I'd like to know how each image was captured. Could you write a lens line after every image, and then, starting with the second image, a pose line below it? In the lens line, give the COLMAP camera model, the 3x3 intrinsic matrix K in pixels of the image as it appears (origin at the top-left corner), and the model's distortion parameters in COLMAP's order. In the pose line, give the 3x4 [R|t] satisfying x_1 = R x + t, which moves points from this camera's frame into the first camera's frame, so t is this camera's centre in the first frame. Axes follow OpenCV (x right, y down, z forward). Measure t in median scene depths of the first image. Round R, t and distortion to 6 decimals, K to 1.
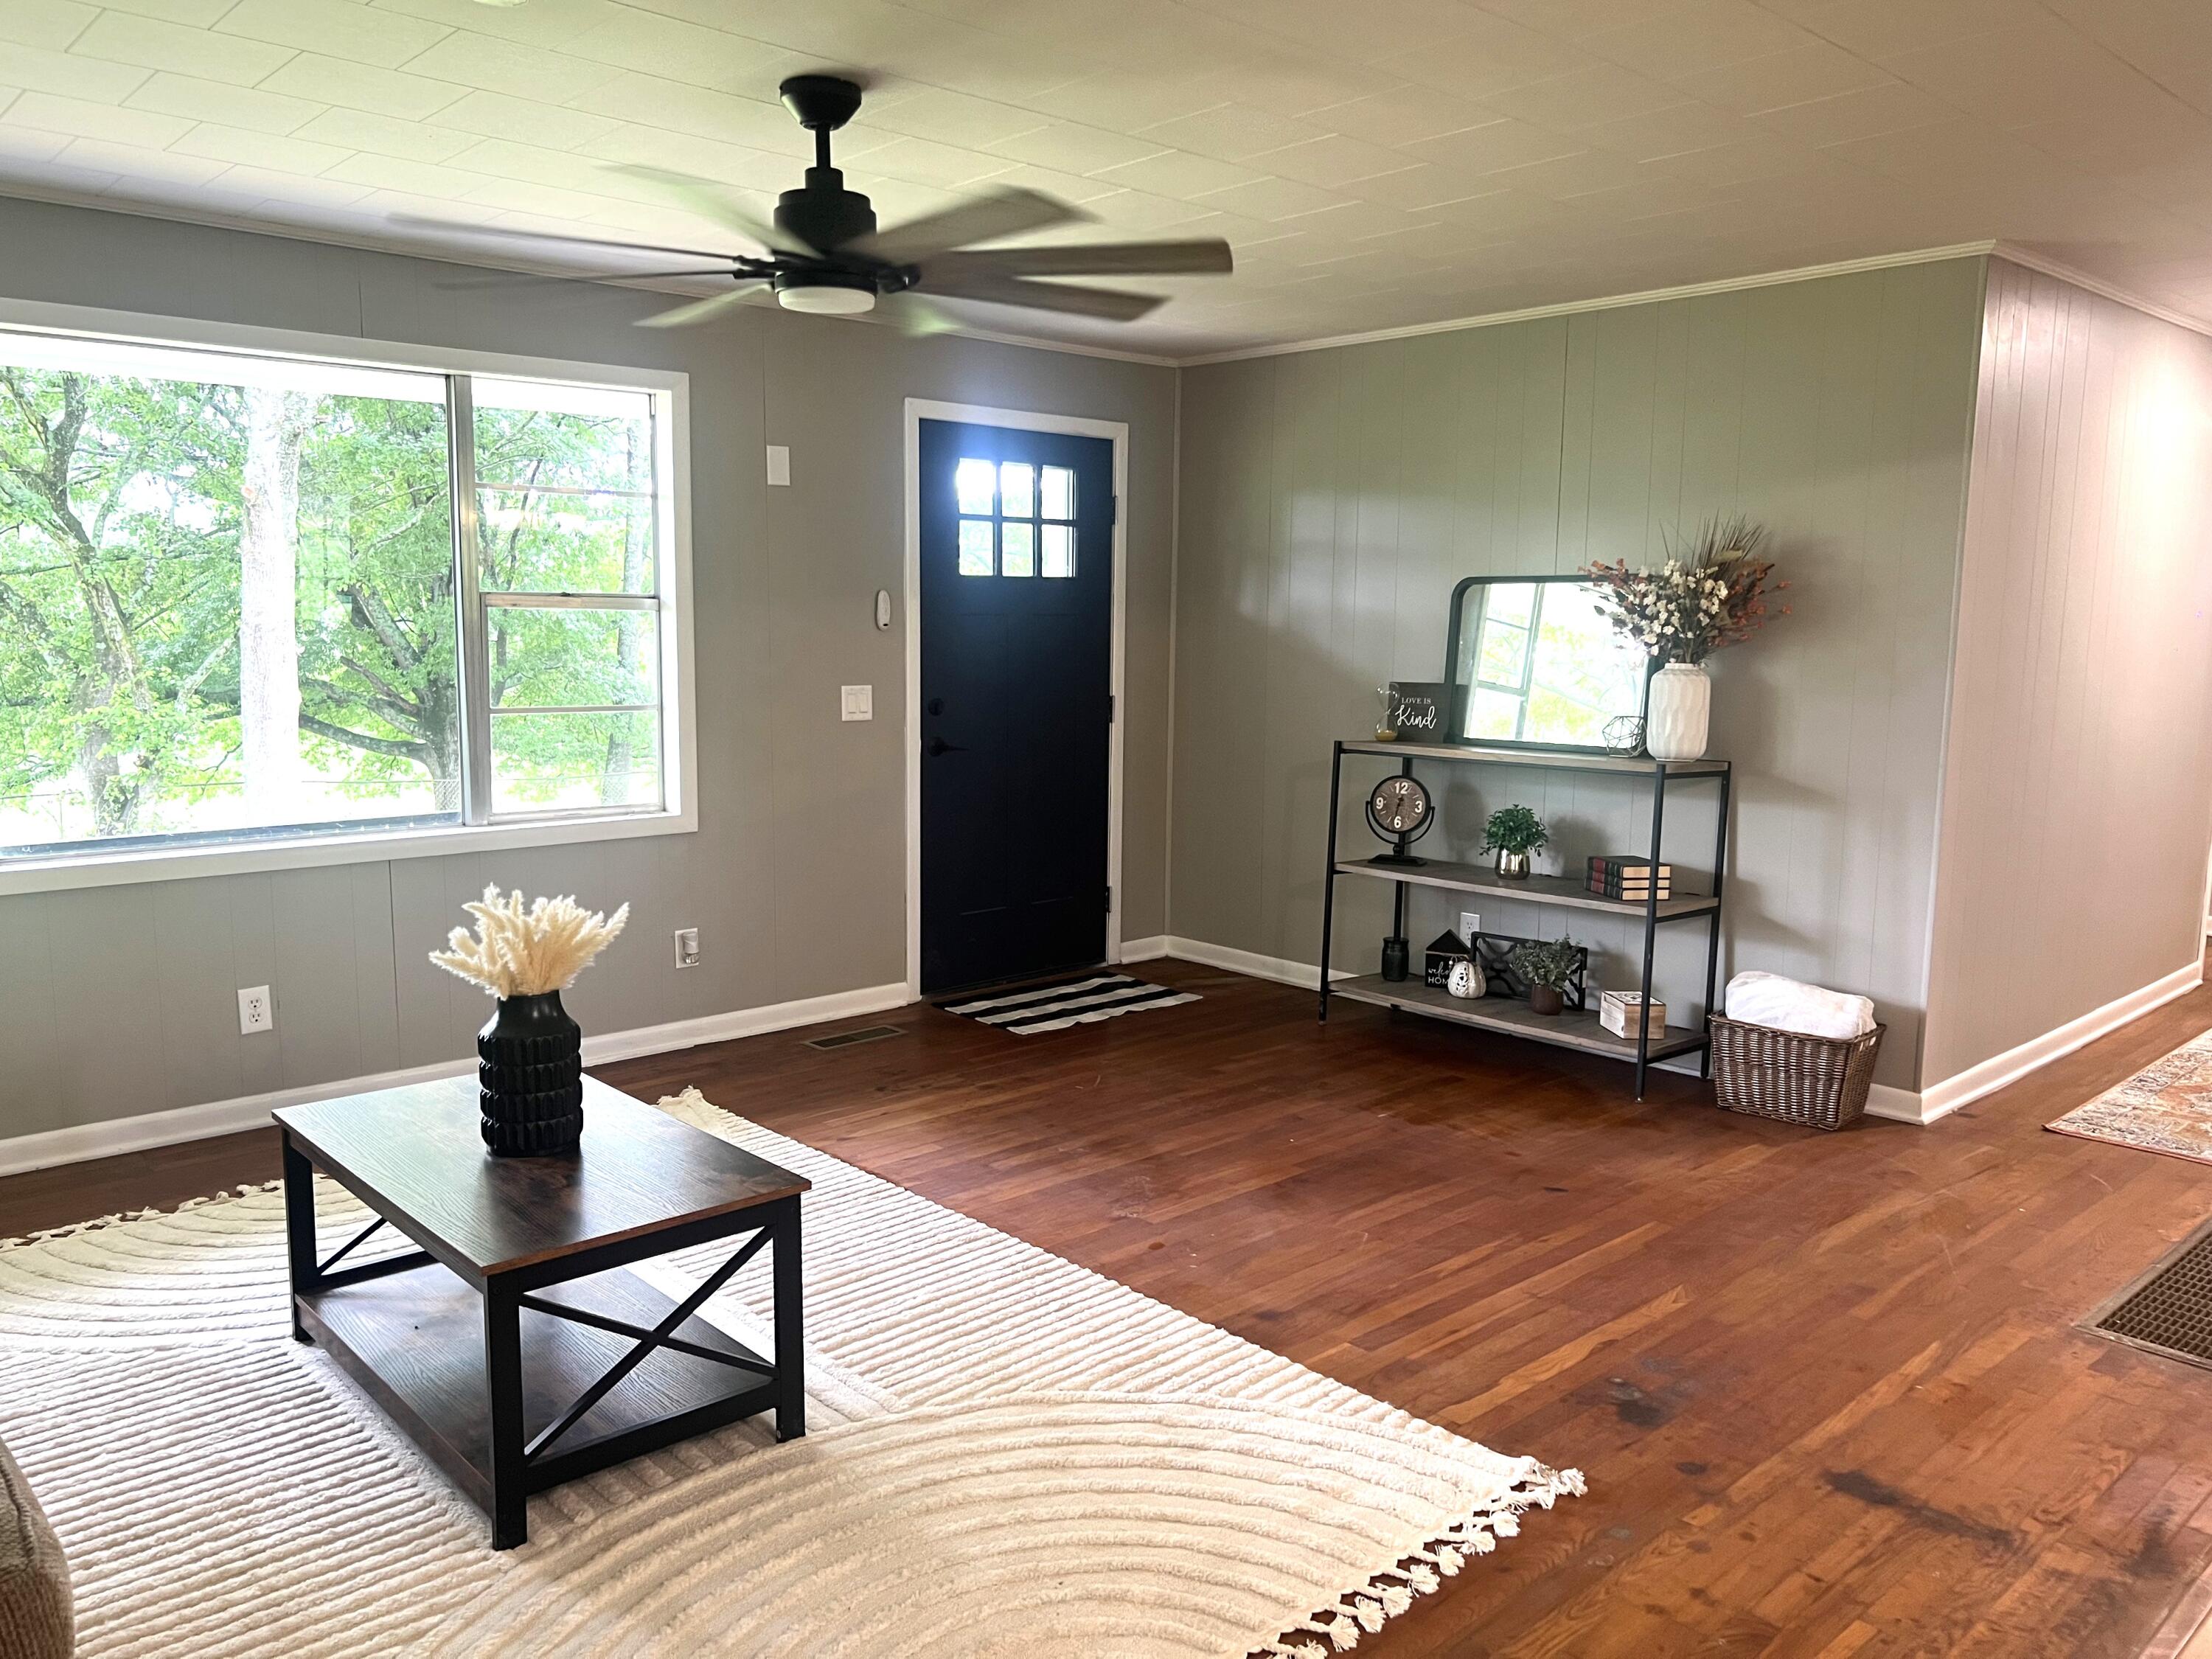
lens RADIAL K [[1668.5, 0, 1106.0], [0, 1668.5, 829.5], [0, 0, 1]] dist [0.024635, -0.001816]
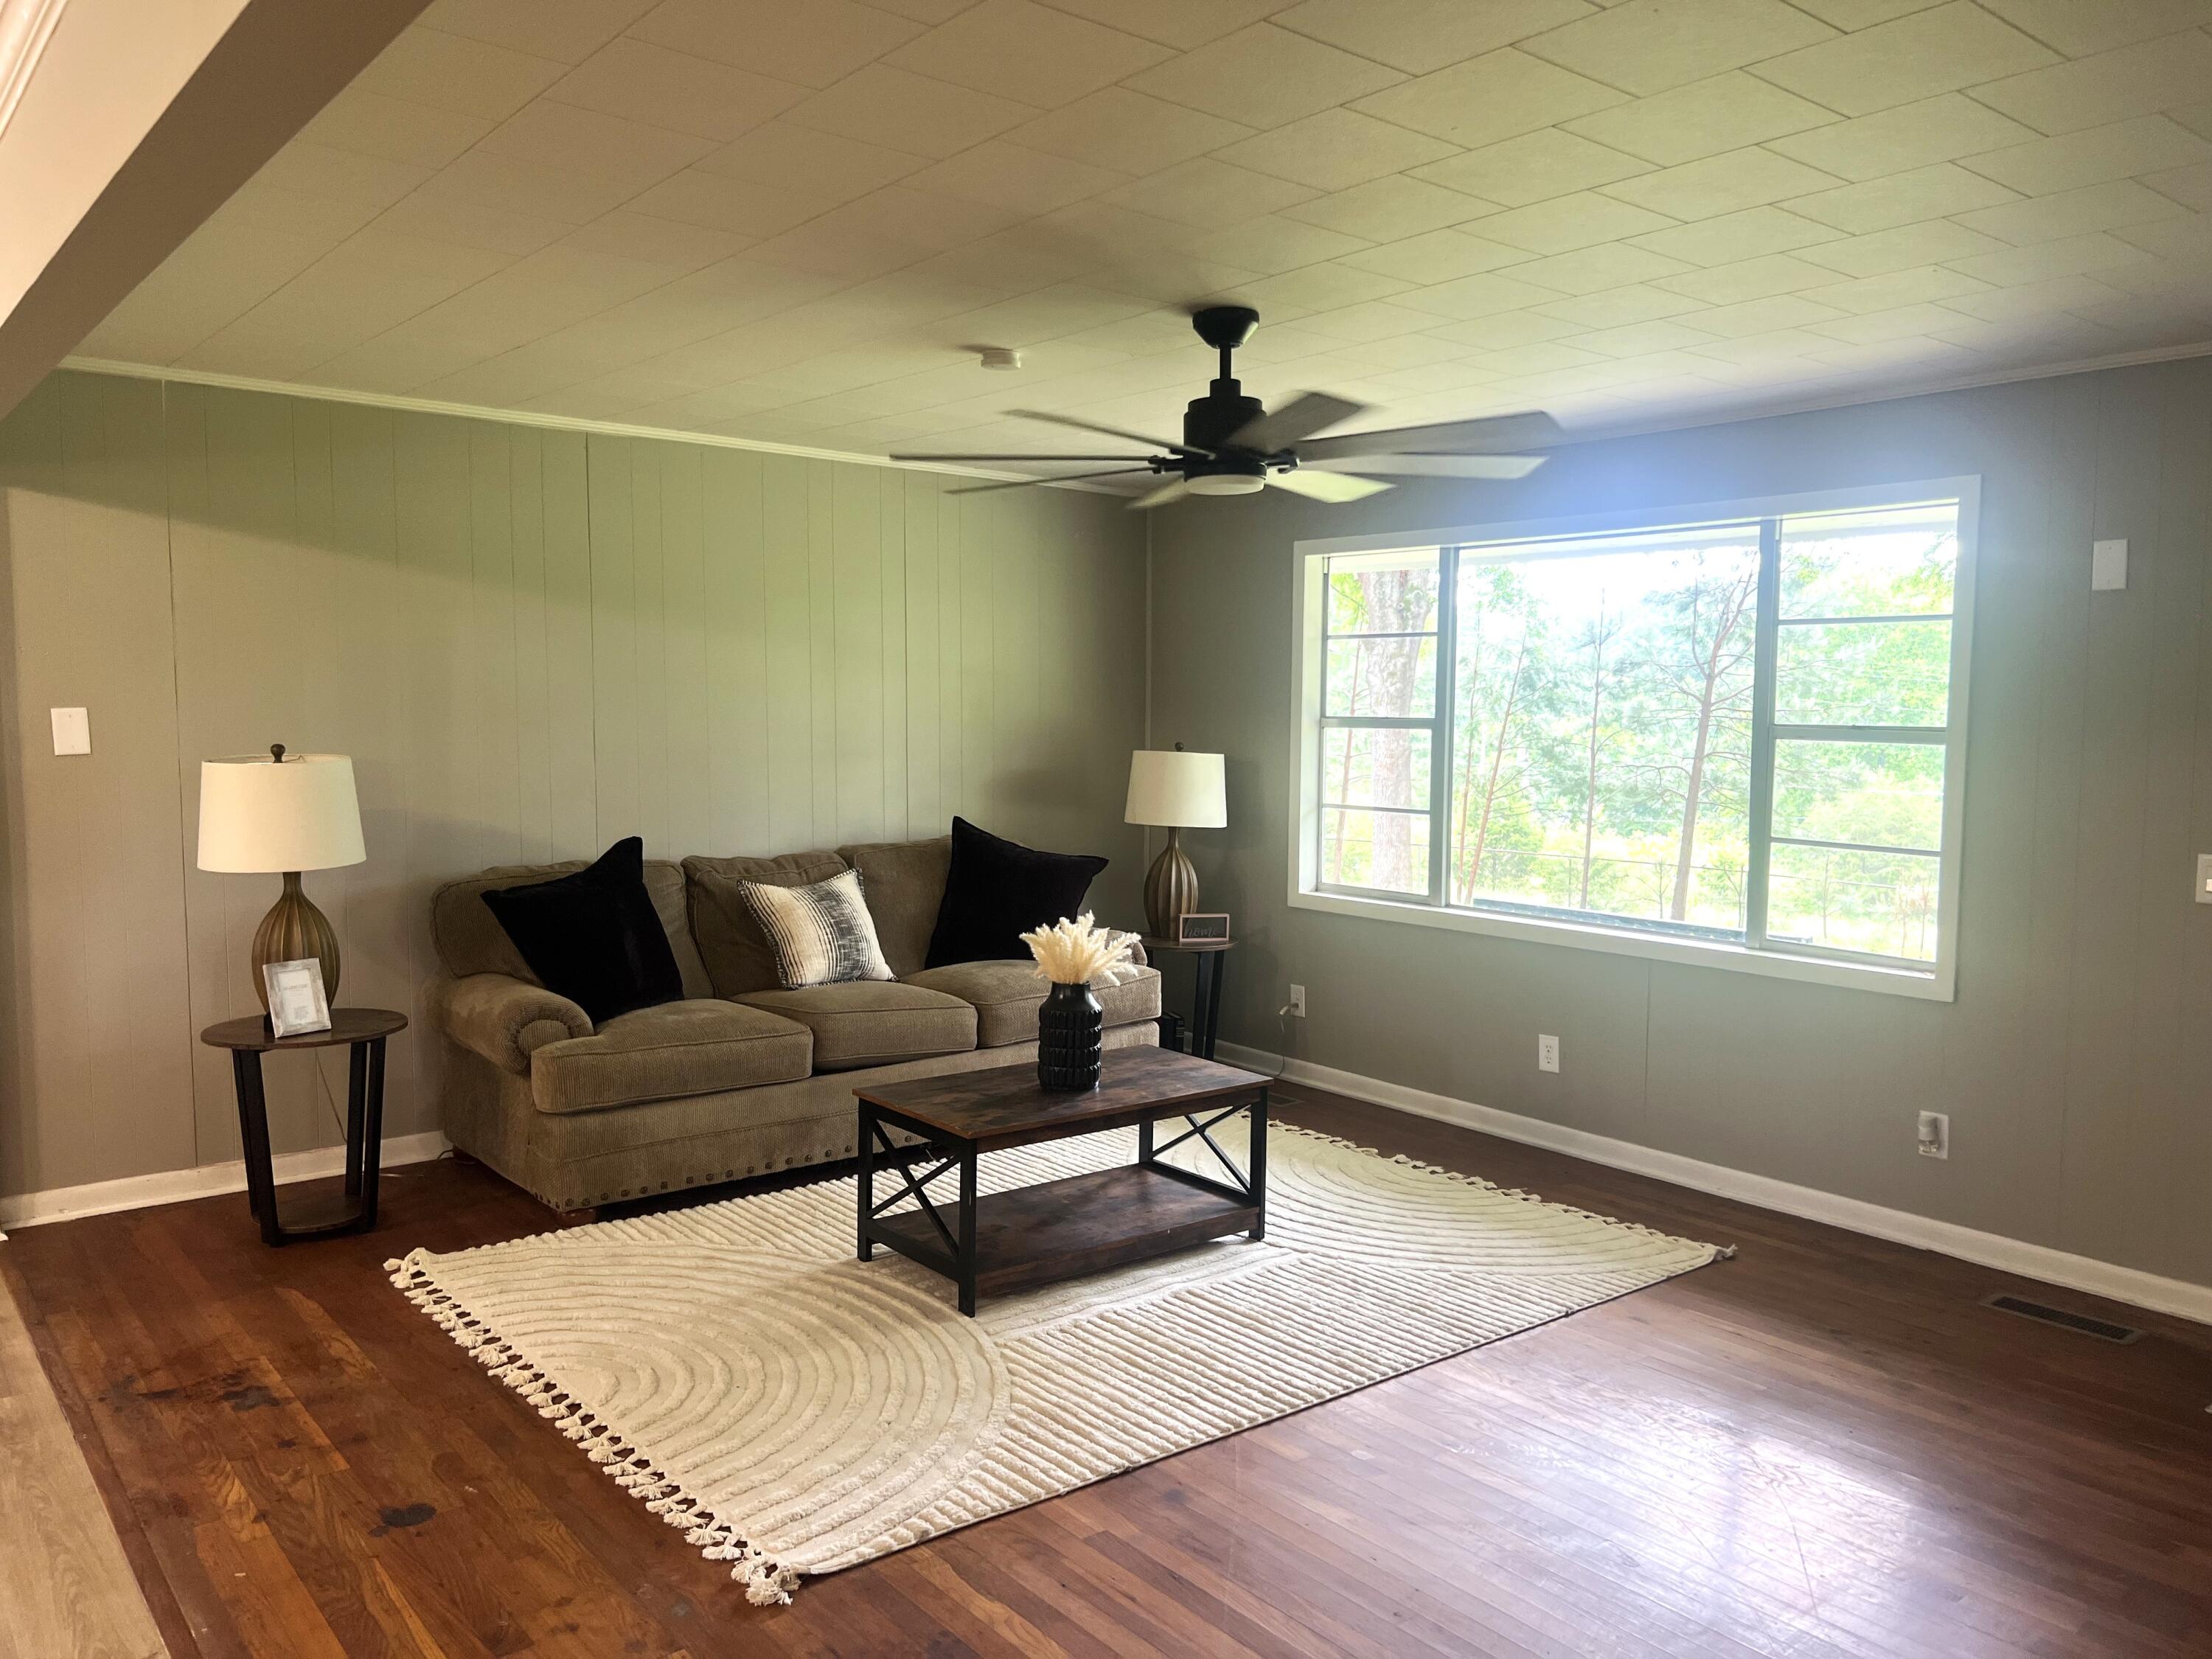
lens RADIAL K [[1668.5, 0, 1106.0], [0, 1668.5, 829.5], [0, 0, 1]] dist [0.024635, -0.001816]
pose [[-0.058600, 0.066768, -0.996046, 1.052608], [-0.150127, 0.985824, 0.074915, -0.143300], [0.986929, 0.153923, -0.047746, 1.003028]]
